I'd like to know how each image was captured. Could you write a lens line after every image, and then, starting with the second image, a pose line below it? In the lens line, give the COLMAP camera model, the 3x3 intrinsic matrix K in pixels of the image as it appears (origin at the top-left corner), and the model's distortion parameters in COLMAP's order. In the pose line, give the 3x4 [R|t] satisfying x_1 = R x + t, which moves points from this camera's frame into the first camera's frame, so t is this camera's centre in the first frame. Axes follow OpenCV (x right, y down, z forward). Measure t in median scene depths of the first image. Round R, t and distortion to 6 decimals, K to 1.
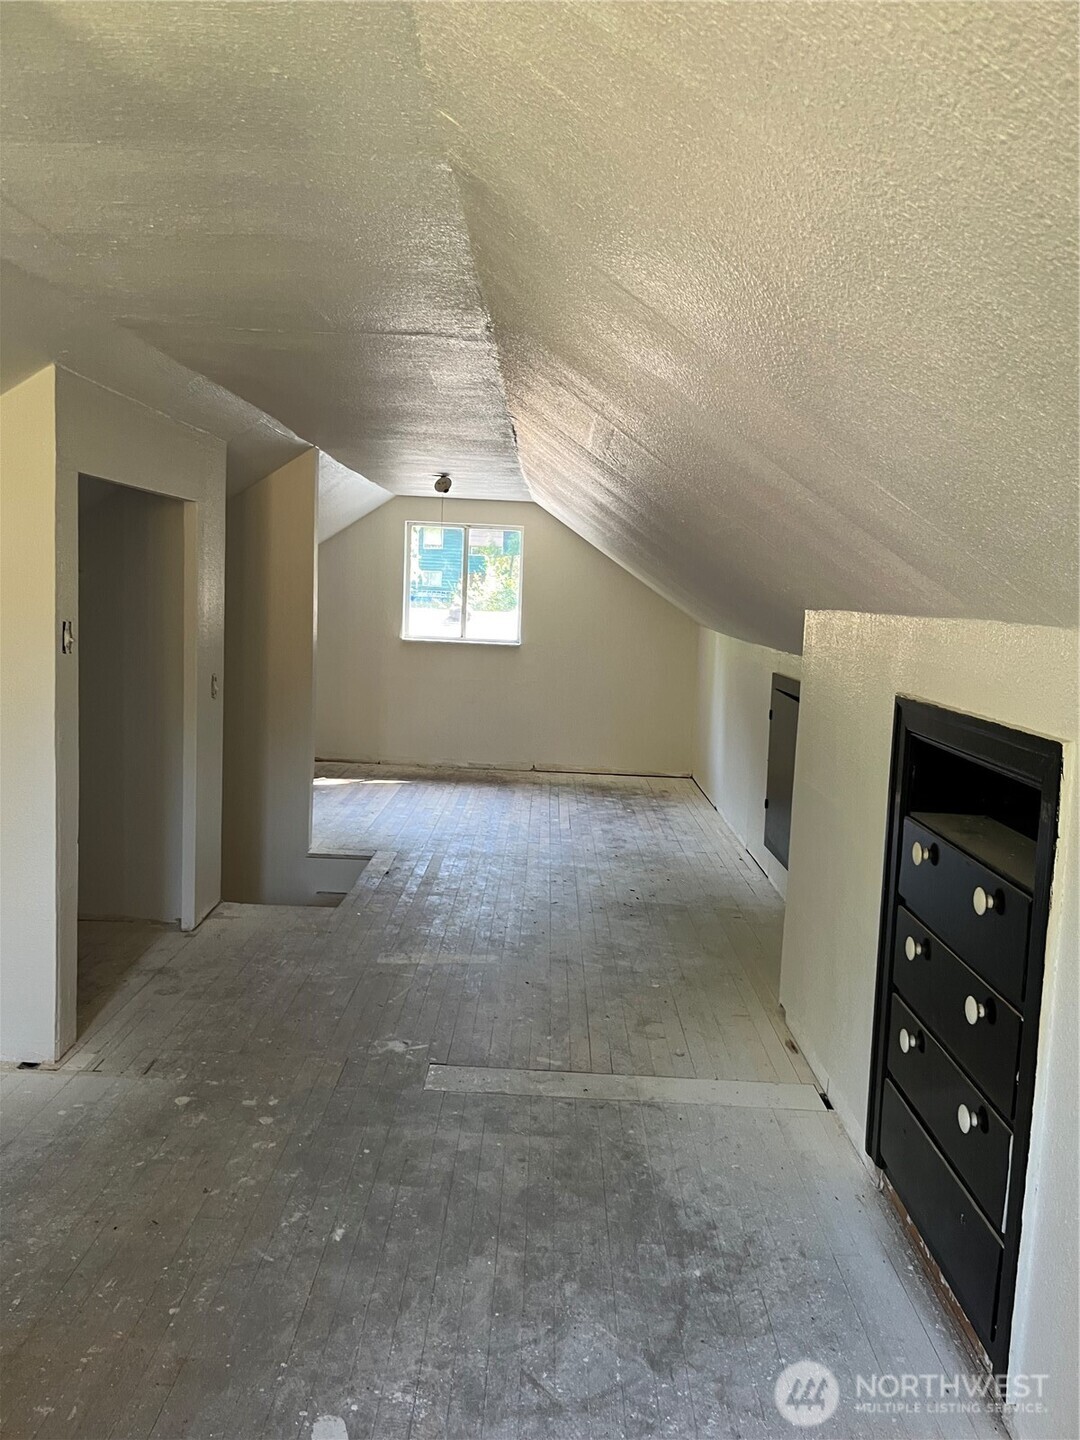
lens RADIAL K [[1089.2, 0, 539.1], [0, 1089.2, 716.6], [0, 0, 1]] dist [0.042824, -0.079854]
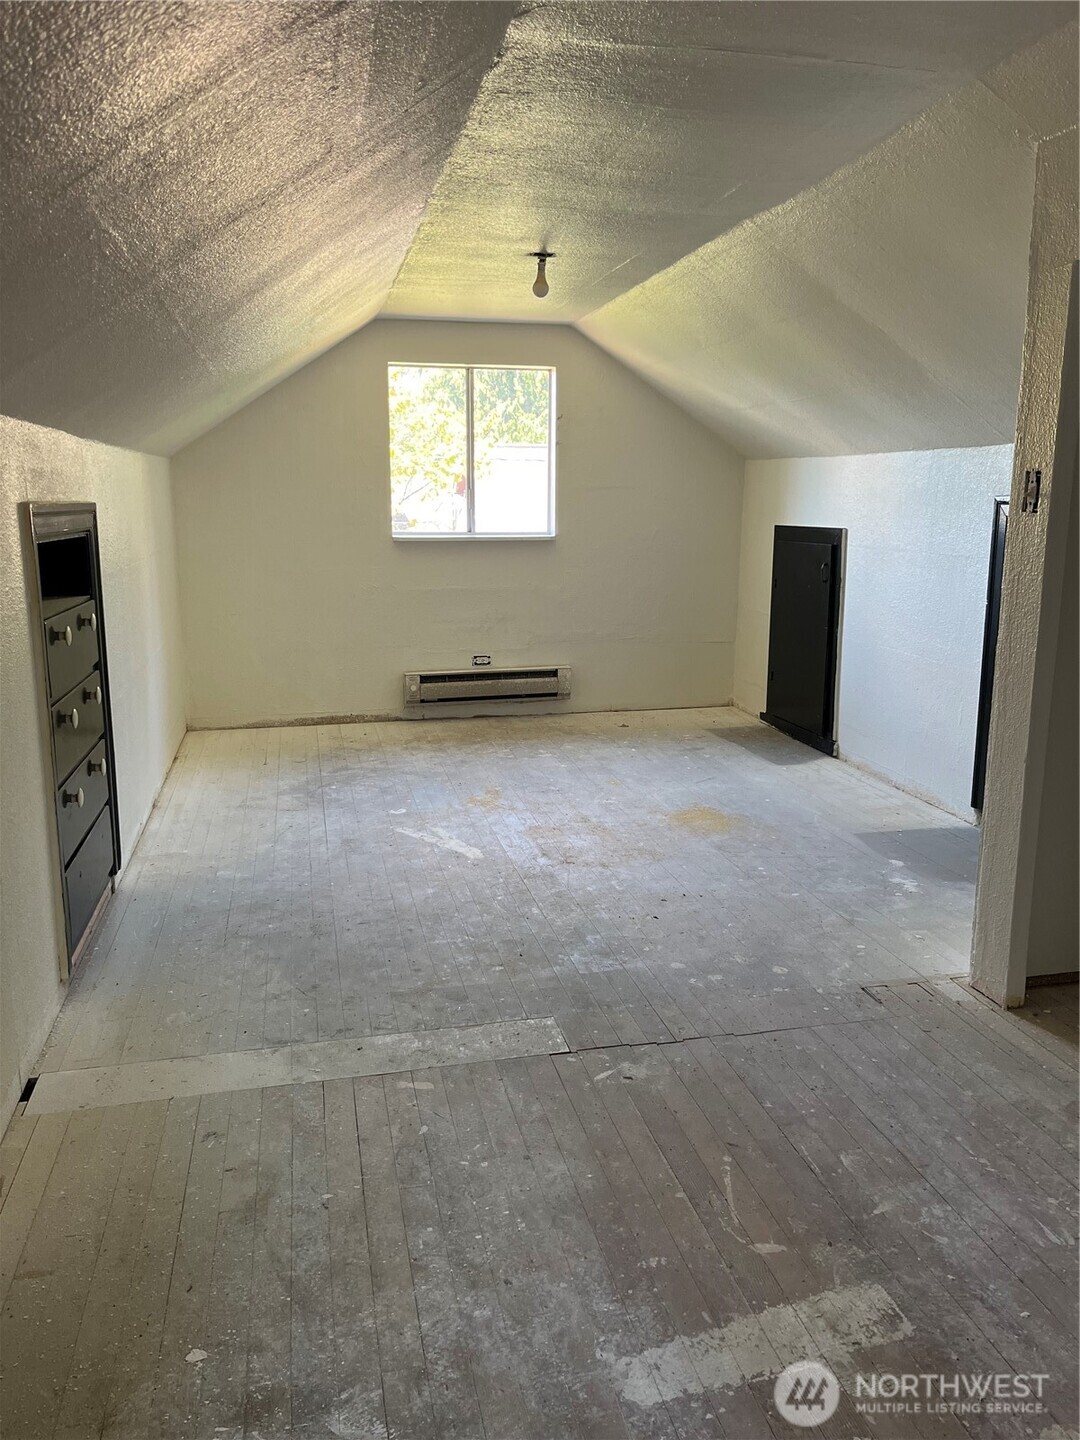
lens RADIAL K [[1089.2, 0, 537.6], [0, 1089.2, 723.4], [0, 0, 1]] dist [0.042824, -0.079854]
pose [[-0.974126, 0.004495, -0.225961, 0.091155], [-0.064603, 0.952548, 0.297452, -0.119245], [0.216576, 0.304354, -0.927612, 1.624732]]
